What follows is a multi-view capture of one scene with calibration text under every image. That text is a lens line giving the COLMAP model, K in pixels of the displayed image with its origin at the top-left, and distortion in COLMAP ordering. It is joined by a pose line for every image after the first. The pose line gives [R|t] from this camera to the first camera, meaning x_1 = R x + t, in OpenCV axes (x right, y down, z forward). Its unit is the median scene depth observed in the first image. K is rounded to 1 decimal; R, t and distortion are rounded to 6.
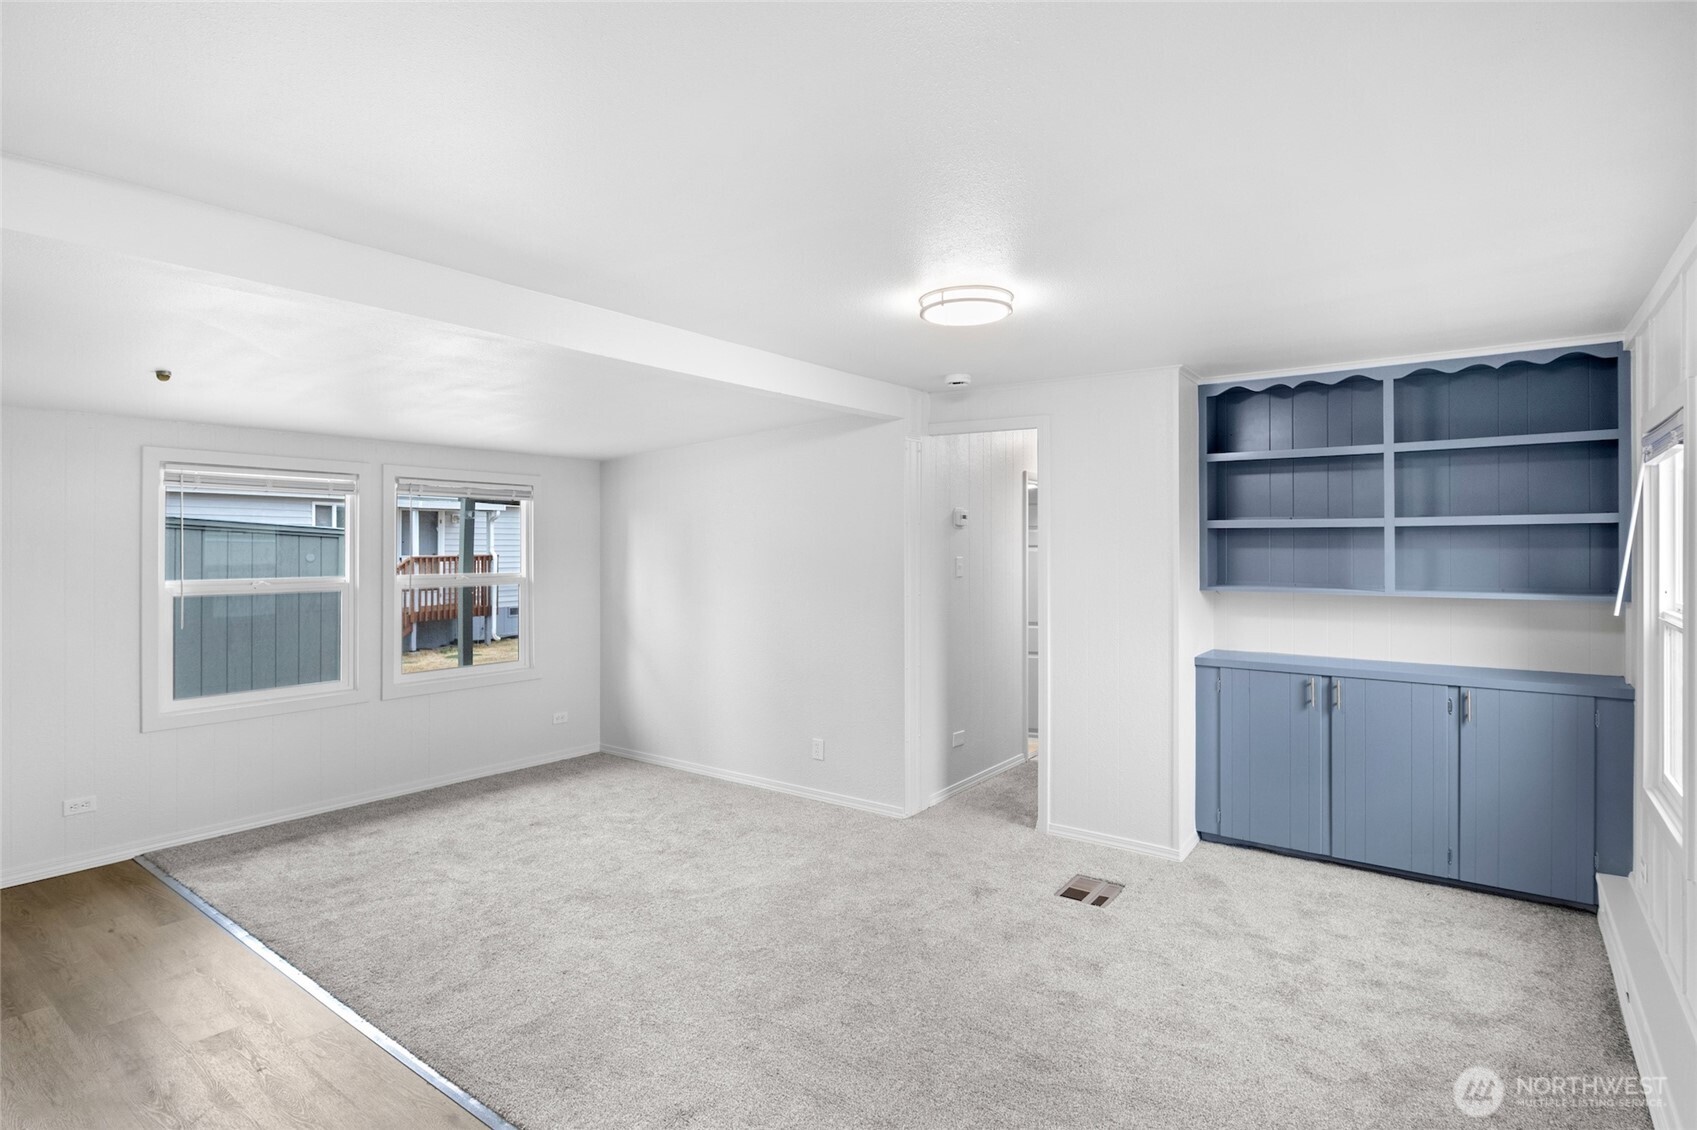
lens RADIAL K [[845.2, 0, 851.2], [0, 845.2, 556.5], [0, 0, 1]] dist [-0.003778, -0.003526]
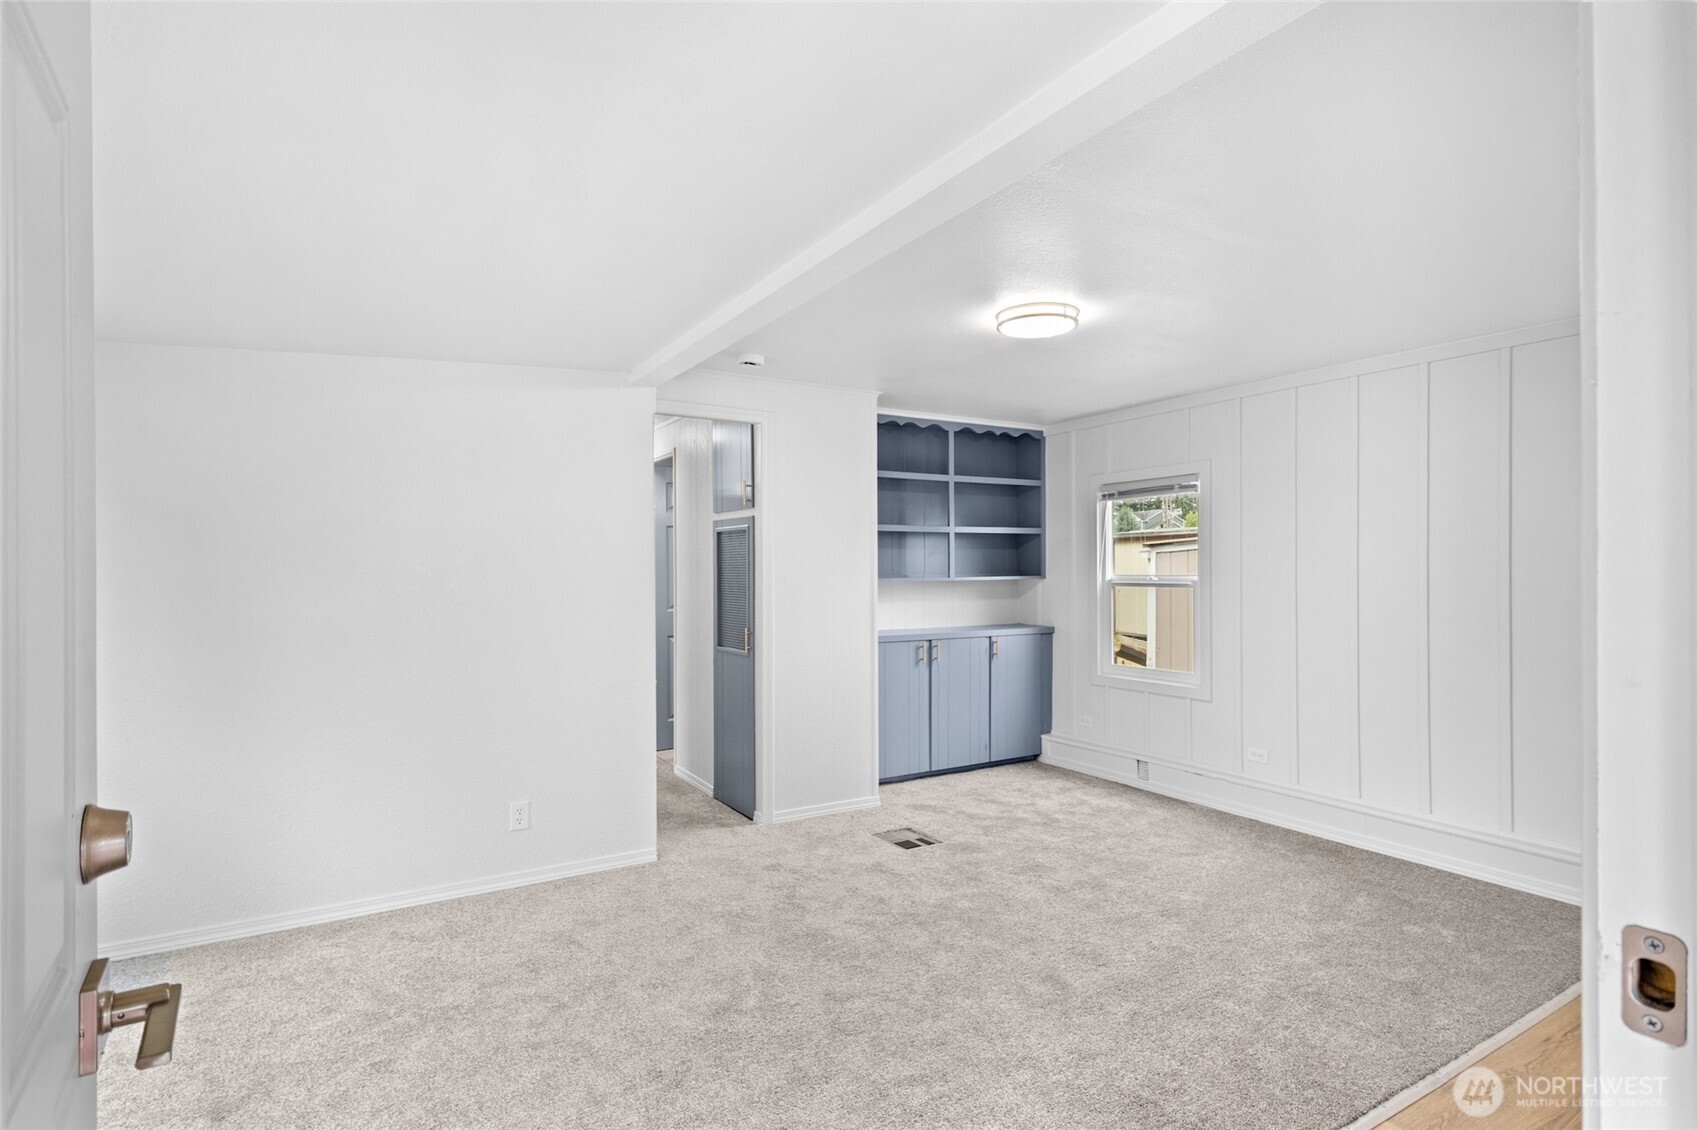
lens RADIAL K [[845.2, 0, 845.9], [0, 845.2, 569.6], [0, 0, 1]] dist [-0.003778, -0.003526]
pose [[0.397655, -0.001968, 0.917533, -0.788012], [0.014523, 0.999886, -0.004150, 0.032761], [-0.917420, 0.014976, 0.397638, 0.602595]]
